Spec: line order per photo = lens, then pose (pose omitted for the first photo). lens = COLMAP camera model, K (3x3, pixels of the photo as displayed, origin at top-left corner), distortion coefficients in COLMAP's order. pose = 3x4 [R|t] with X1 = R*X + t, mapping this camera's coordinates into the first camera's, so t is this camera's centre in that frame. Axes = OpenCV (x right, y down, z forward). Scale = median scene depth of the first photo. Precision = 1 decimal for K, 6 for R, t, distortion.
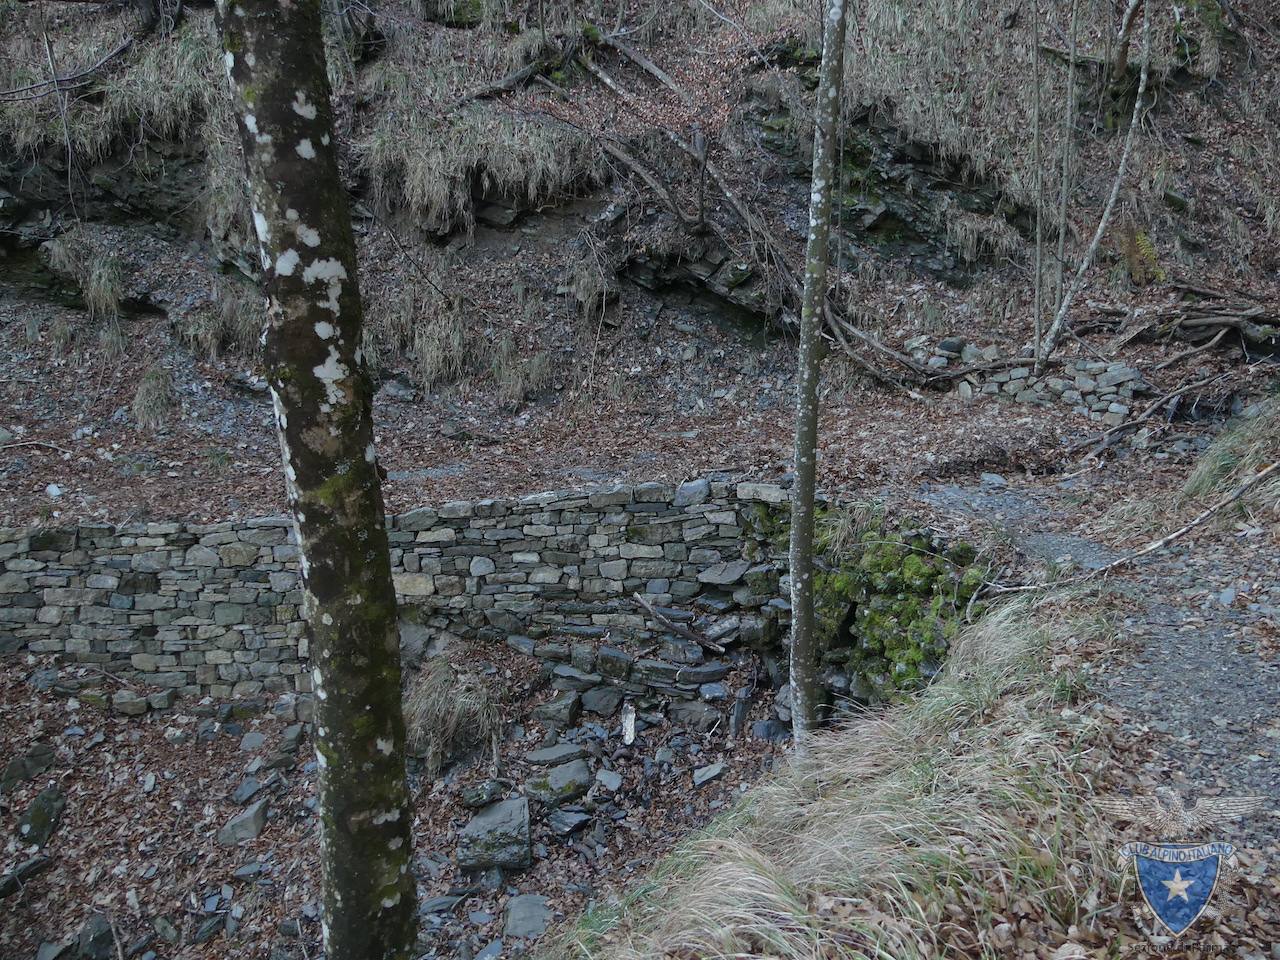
lens RADIAL K [[927.4, 0, 640.0], [0, 927.4, 480.0], [0, 0, 1]] dist [0.031802, -0.006187]
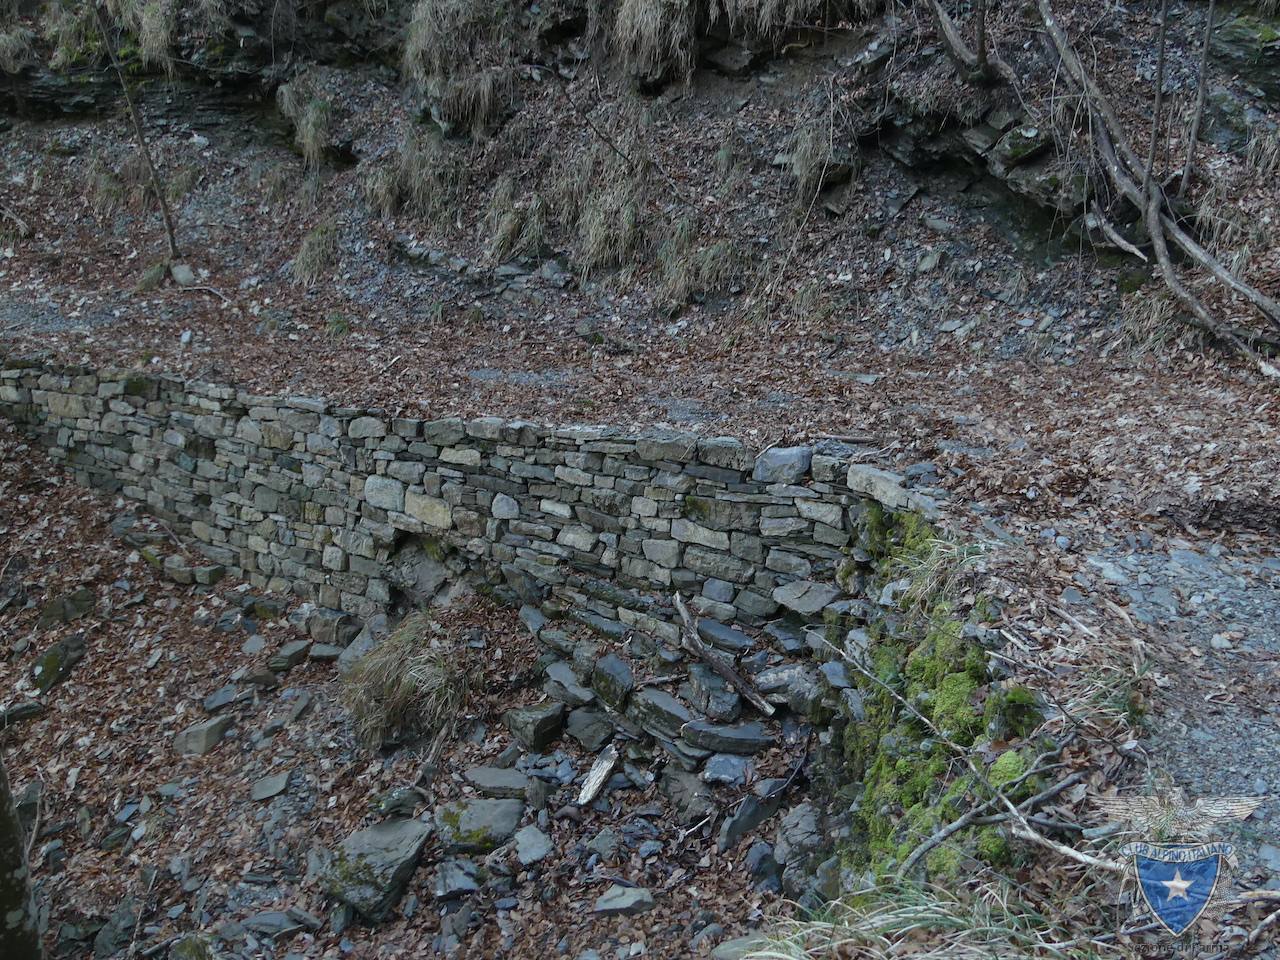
lens RADIAL K [[948.6, 0, 640.0], [0, 948.6, 480.0], [0, 0, 1]] dist [-0.010081, 0.001066]
pose [[0.876235, 0.197060, -0.439748, 0.261126], [-0.158490, 0.979645, 0.123195, -0.041489], [0.455074, -0.038252, 0.889632, 0.362866]]
